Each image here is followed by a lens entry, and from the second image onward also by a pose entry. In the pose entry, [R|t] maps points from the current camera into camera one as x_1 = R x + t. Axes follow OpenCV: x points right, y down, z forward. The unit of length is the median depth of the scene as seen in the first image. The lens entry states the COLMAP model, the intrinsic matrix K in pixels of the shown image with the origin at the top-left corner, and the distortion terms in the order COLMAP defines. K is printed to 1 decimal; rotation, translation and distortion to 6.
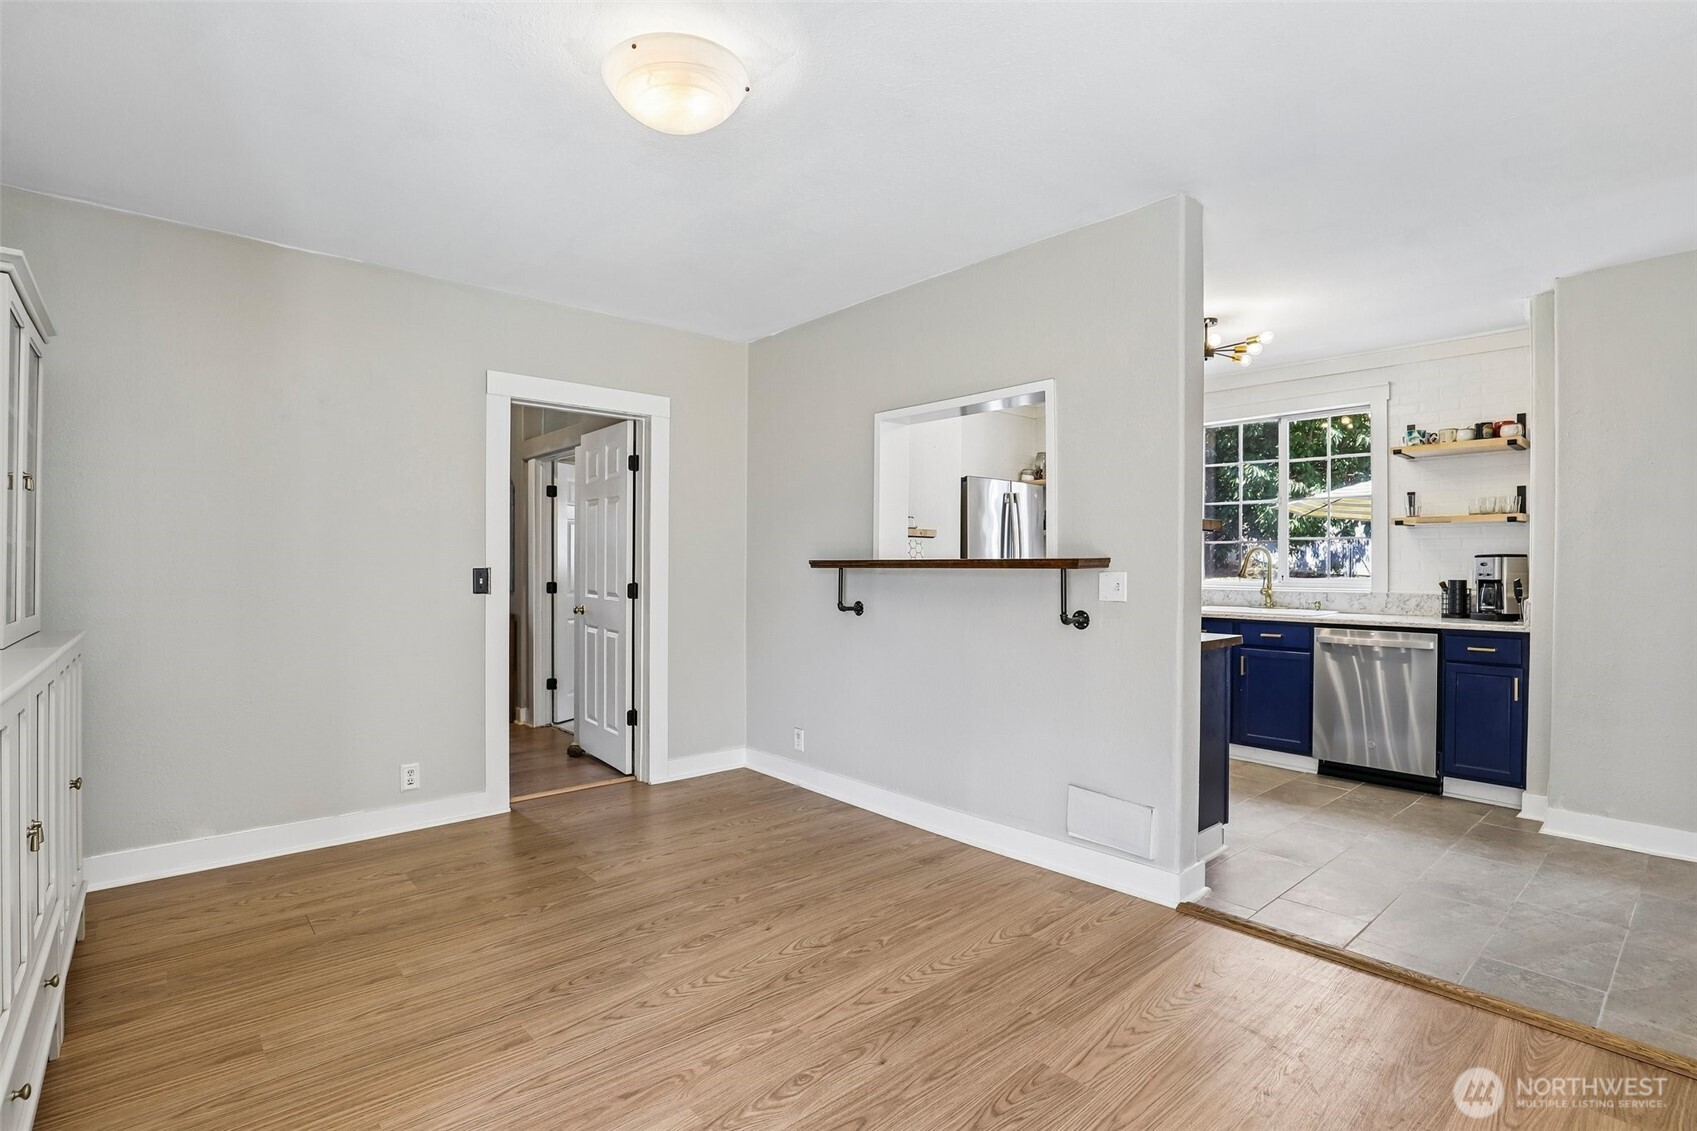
lens RADIAL K [[783.8, 0, 859.4], [0, 783.8, 569.9], [0, 0, 1]] dist [-0.033690, 0.006429]
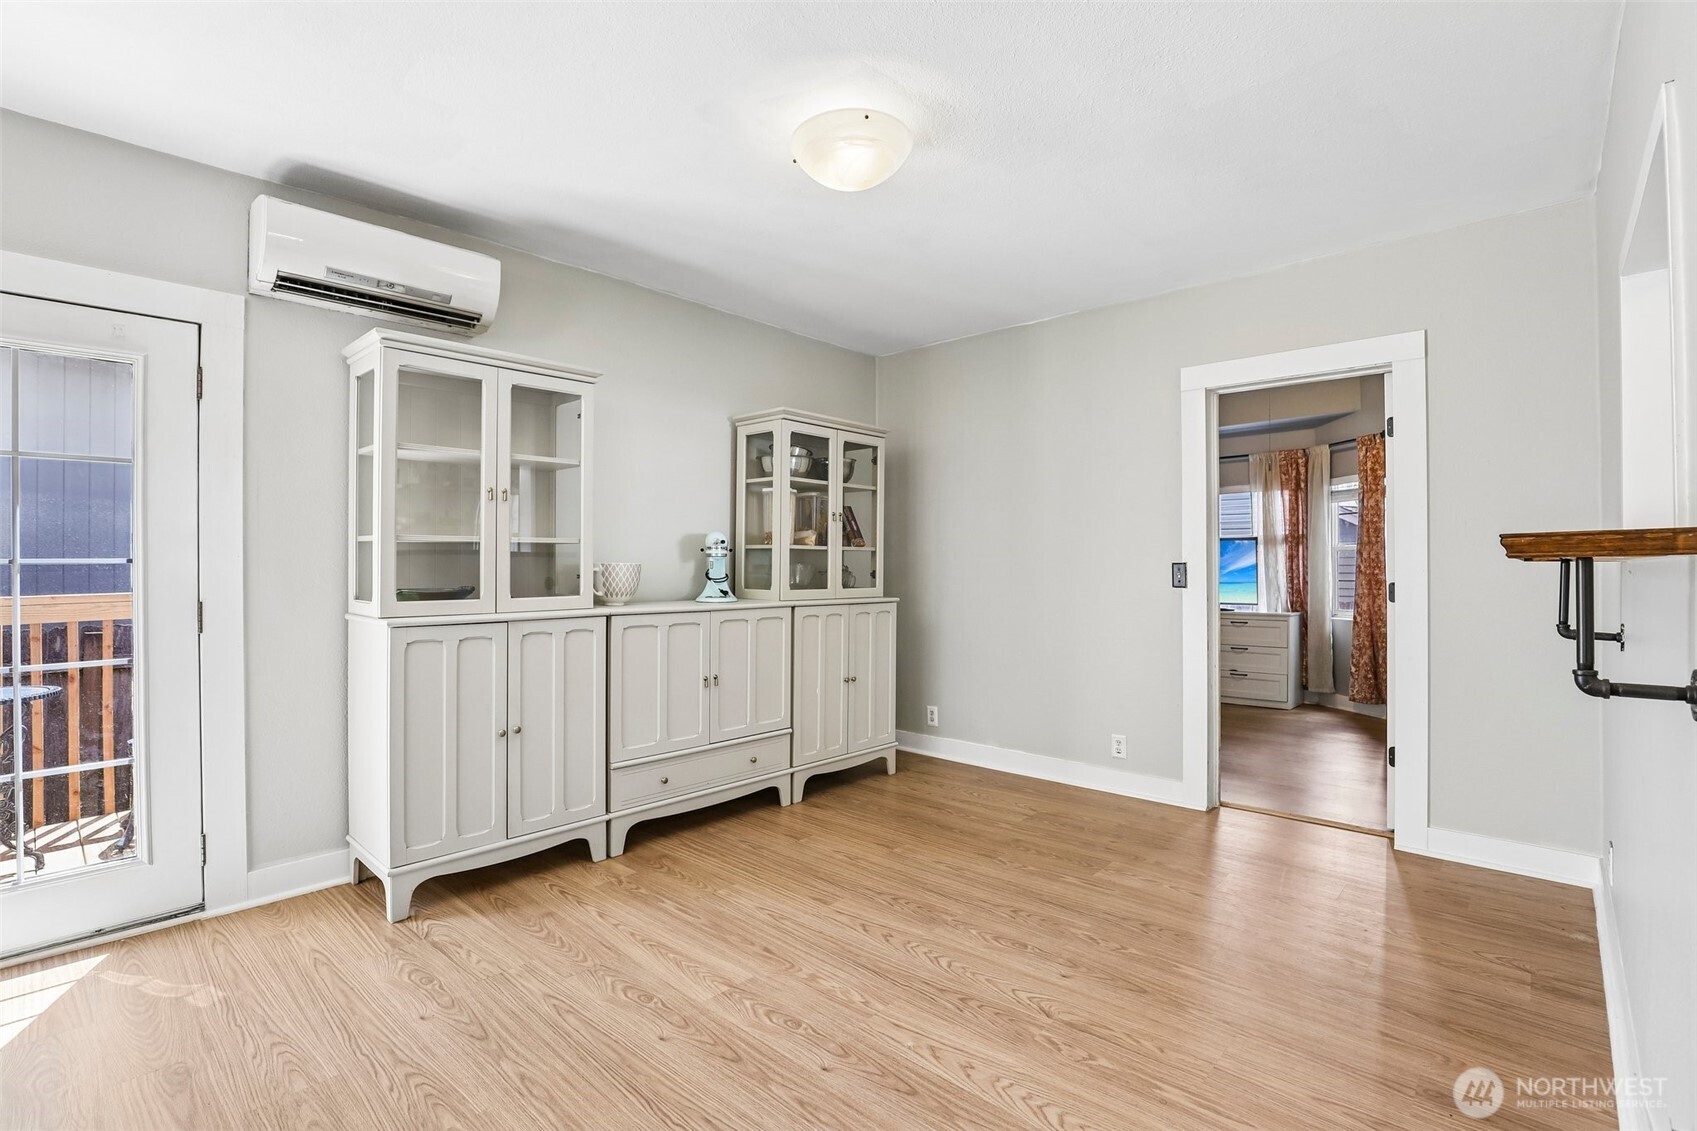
lens RADIAL K [[783.8, 0, 840.1], [0, 783.8, 561.1], [0, 0, 1]] dist [-0.033690, 0.006429]
pose [[0.098424, -0.005753, -0.995128, 0.722911], [-0.003235, 0.999976, -0.006101, 0.004882], [0.995139, 0.003820, 0.098403, 0.667120]]
